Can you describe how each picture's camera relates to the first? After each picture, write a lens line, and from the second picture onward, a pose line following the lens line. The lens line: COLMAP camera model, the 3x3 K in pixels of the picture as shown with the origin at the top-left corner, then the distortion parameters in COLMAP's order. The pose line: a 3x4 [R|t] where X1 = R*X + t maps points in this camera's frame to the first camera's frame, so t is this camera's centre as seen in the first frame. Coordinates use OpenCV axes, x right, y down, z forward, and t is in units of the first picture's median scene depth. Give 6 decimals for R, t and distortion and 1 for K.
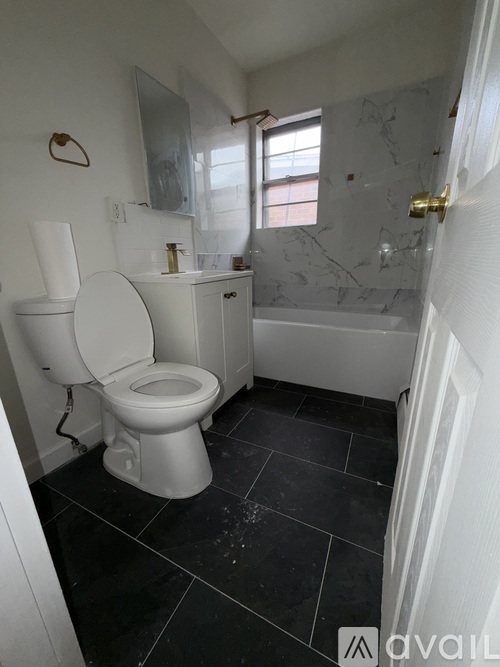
lens RADIAL K [[269.6, 0, 250.7], [0, 269.6, 334.1], [0, 0, 1]] dist [-0.001021, -0.000006]
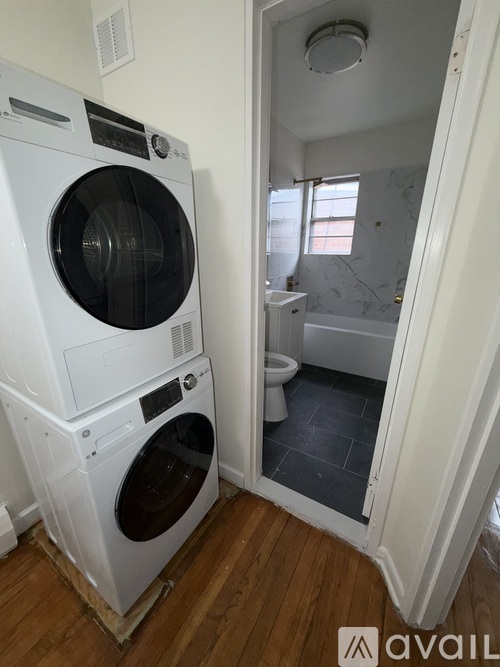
lens RADIAL K [[269.6, 0, 248.7], [0, 269.6, 335.2], [0, 0, 1]] dist [-0.001021, -0.000006]
pose [[0.996079, 0.047636, -0.074546, -0.145138], [-0.044066, 0.997835, 0.048814, -0.044004], [0.076710, -0.045337, 0.996022, -0.408455]]
